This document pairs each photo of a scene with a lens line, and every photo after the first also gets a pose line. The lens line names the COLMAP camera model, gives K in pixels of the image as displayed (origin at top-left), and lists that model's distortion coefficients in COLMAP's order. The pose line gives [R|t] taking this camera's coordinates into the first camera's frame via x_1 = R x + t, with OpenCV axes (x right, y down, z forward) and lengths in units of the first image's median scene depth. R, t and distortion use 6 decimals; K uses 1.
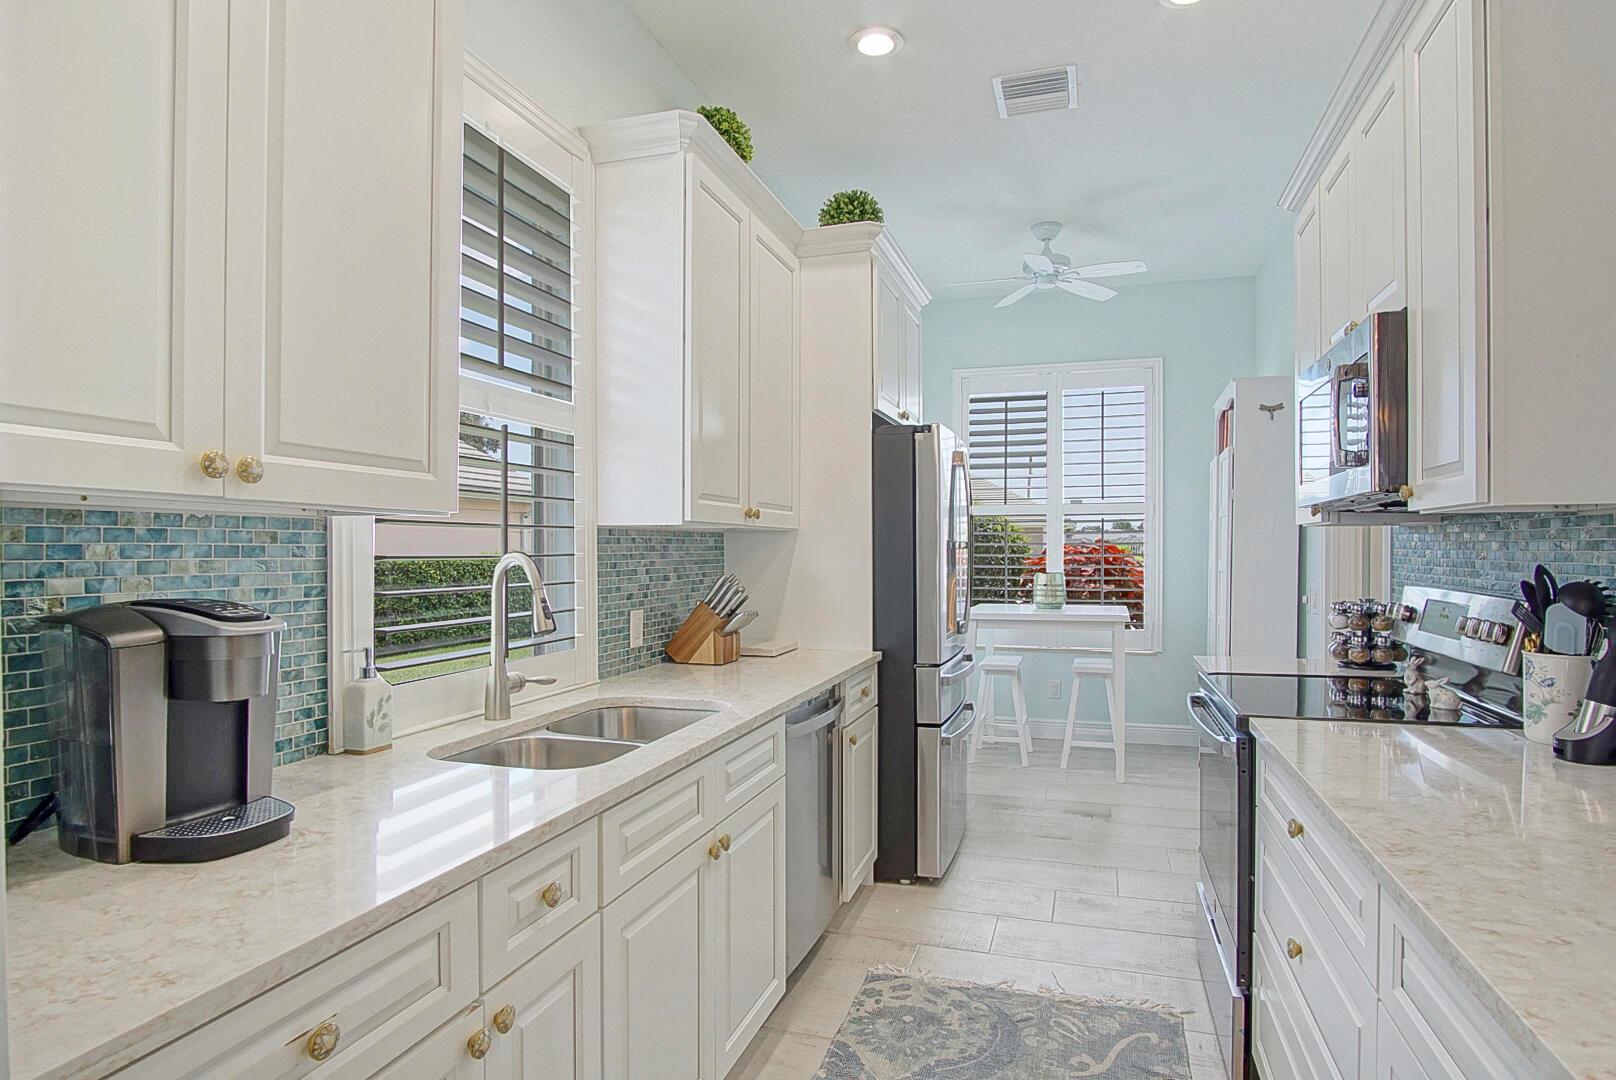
lens RADIAL K [[900.4, 0, 799.8], [0, 900.4, 546.5], [0, 0, 1]] dist [-0.018352, 0.001987]
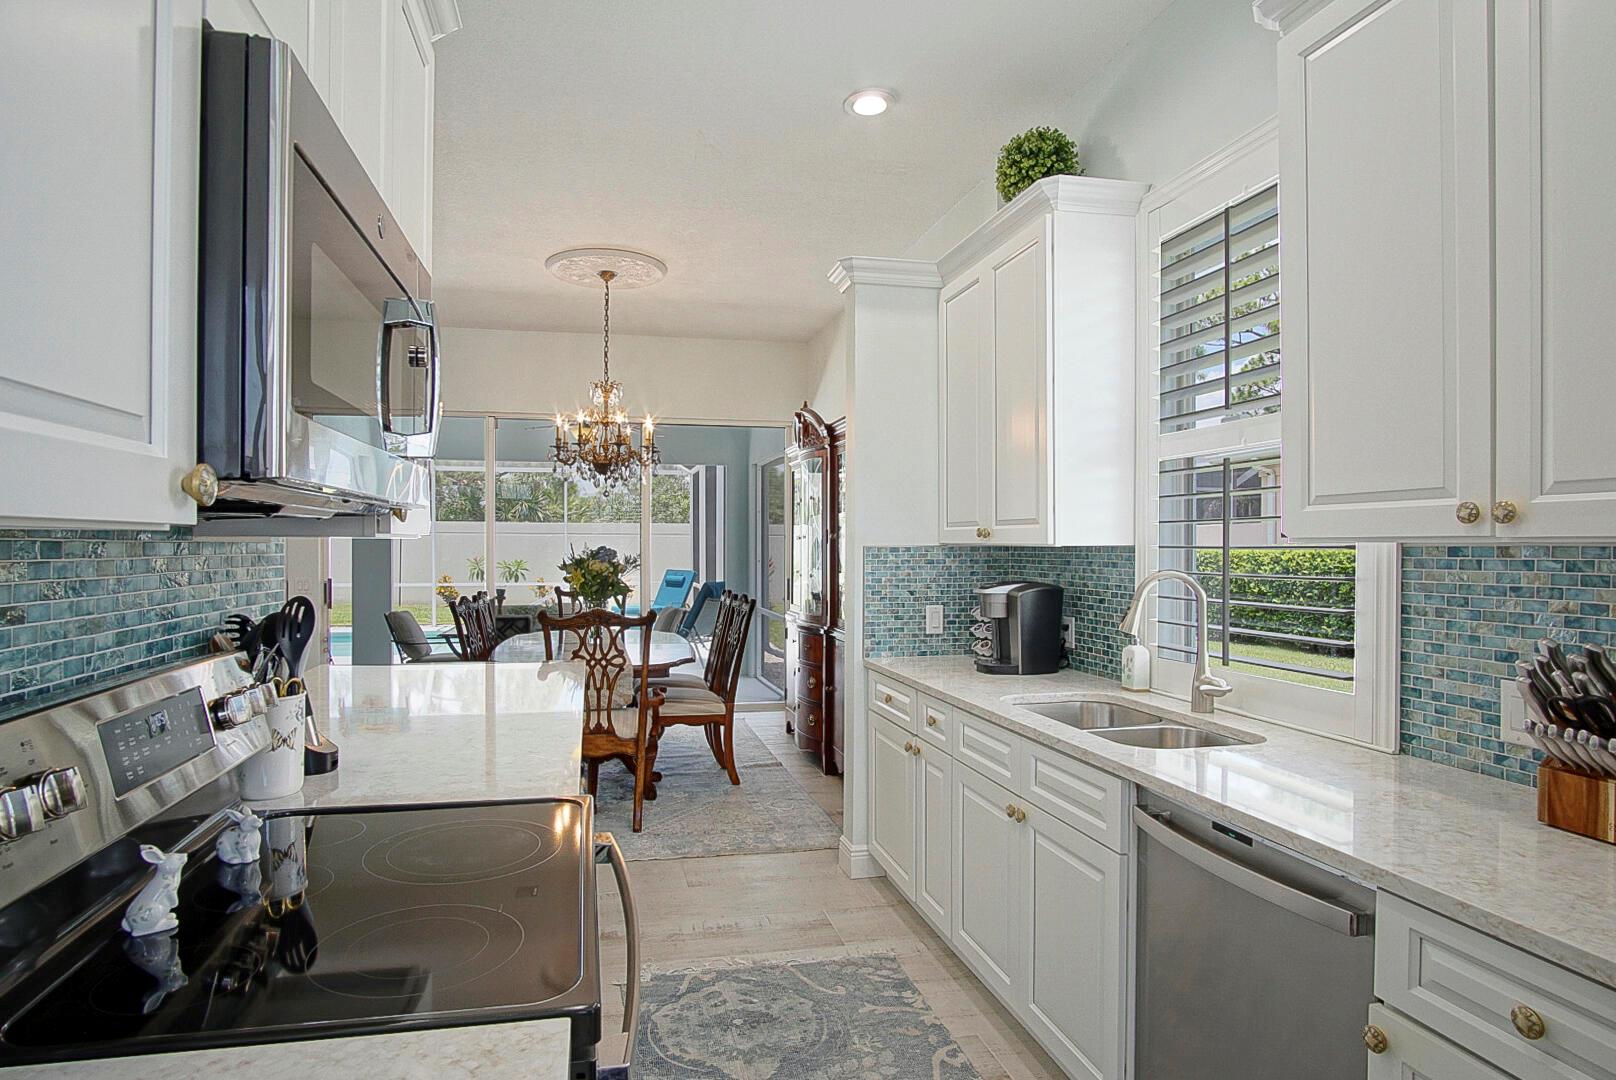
lens RADIAL K [[900.4, 0, 799.8], [0, 900.4, 546.5], [0, 0, 1]] dist [-0.018352, 0.001987]
pose [[-0.843756, 0.001829, -0.536724, 0.712206], [-0.001300, 0.999984, 0.005451, -0.028711], [0.536725, 0.005298, -0.843740, 1.651002]]
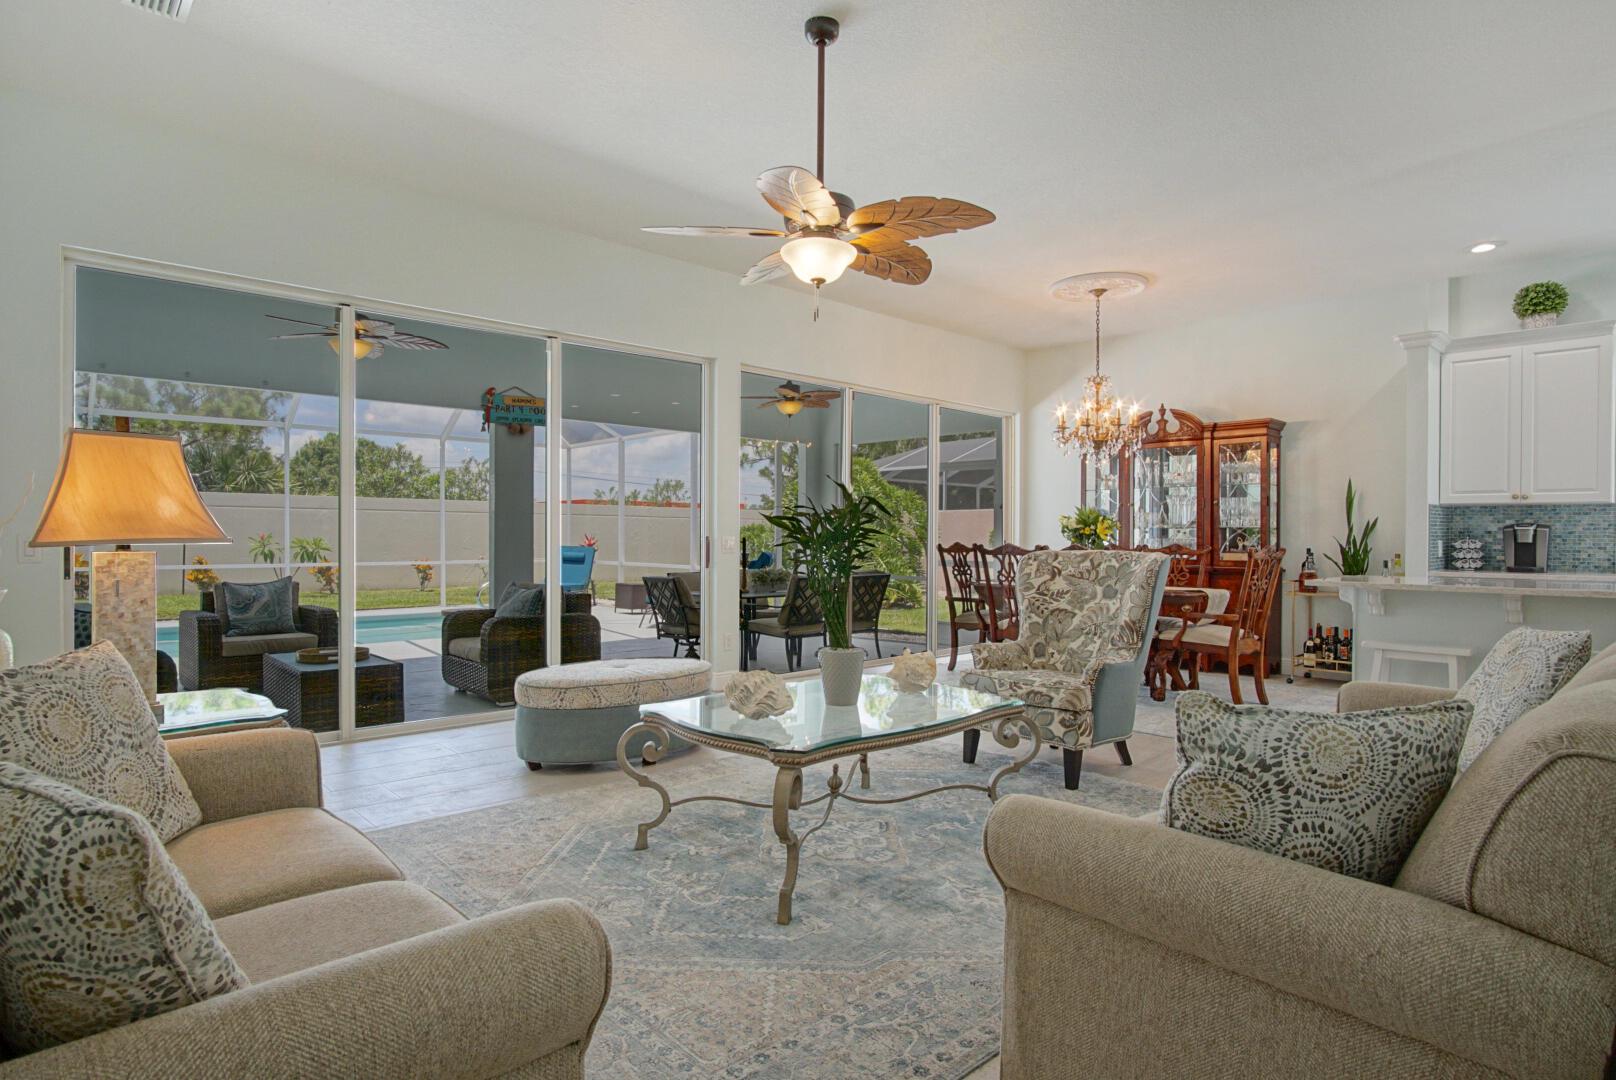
lens RADIAL K [[879.7, 0, 808.0], [0, 879.7, 540.0], [0, 0, 1]] dist [-0.013286, -0.001042]
pose [[-0.476984, 0.002373, -0.878909, 3.140281], [-0.004091, 0.999980, 0.004920, 0.084618], [0.878902, 0.005942, -0.476964, -0.110925]]
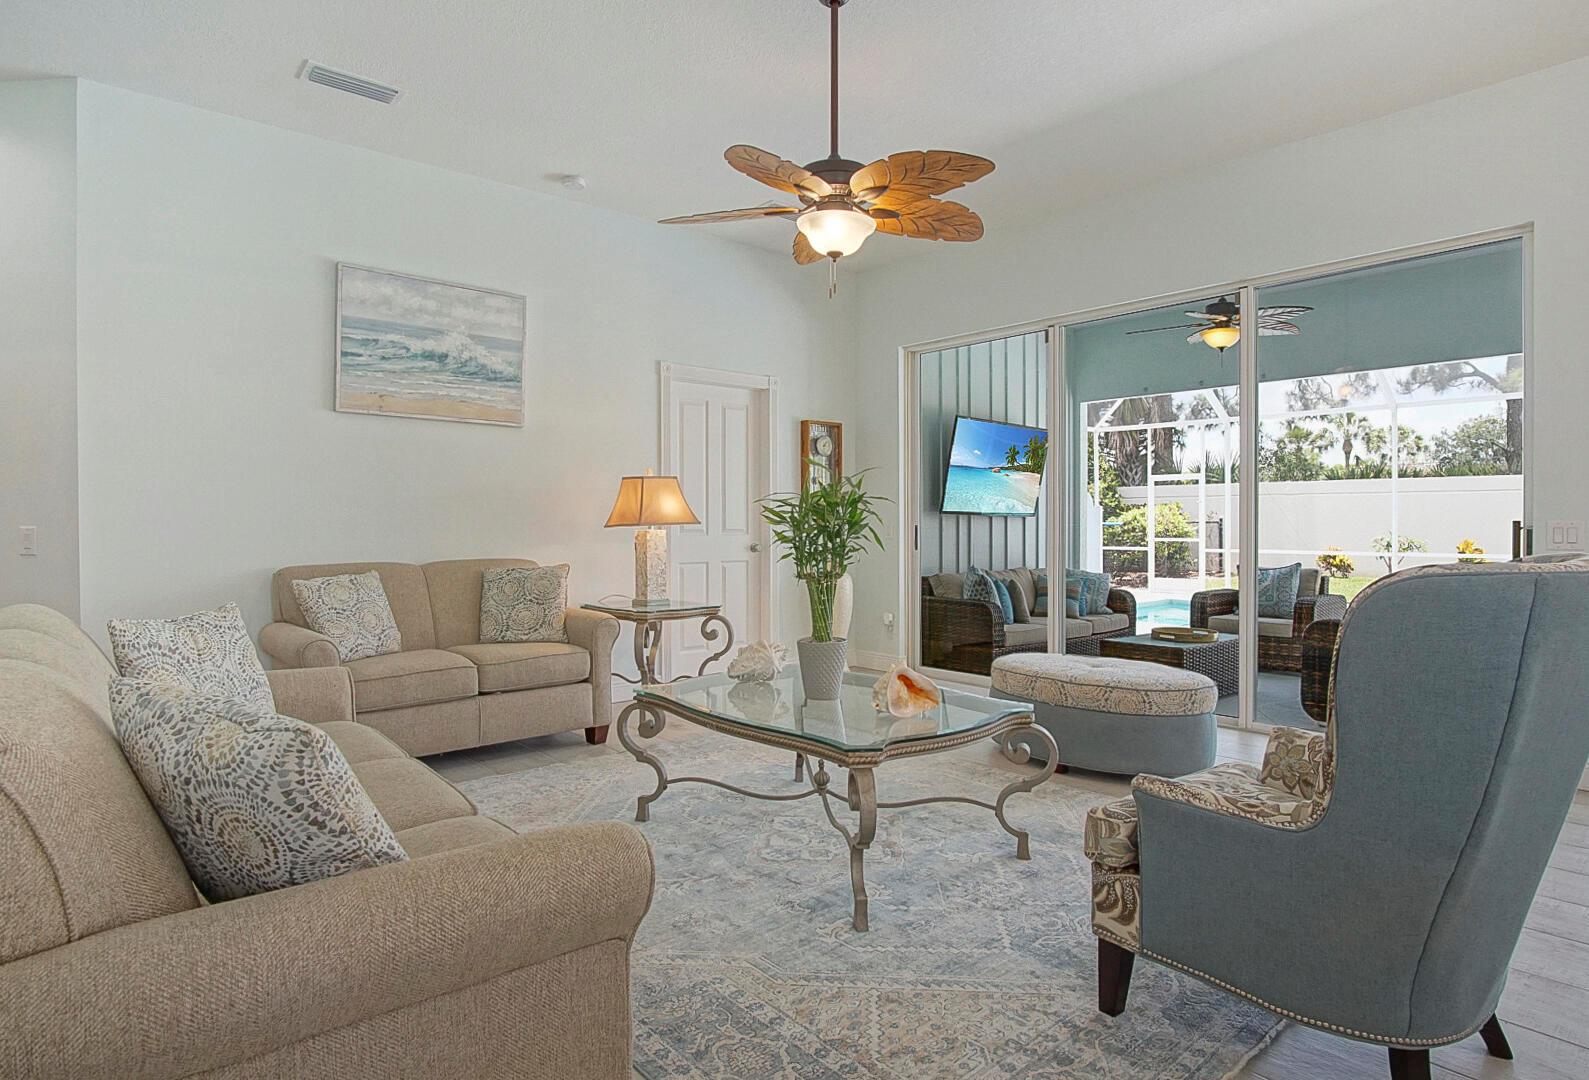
lens RADIAL K [[905.9, 0, 794.5], [0, 905.9, 540.0], [0, 0, 1]] dist [-0.002240, -0.000258]
pose [[-0.867648, -0.008267, 0.497111, 1.053547], [0.002488, 0.999777, 0.020969, 0.085282], [-0.497173, 0.019430, -0.867434, 0.528865]]
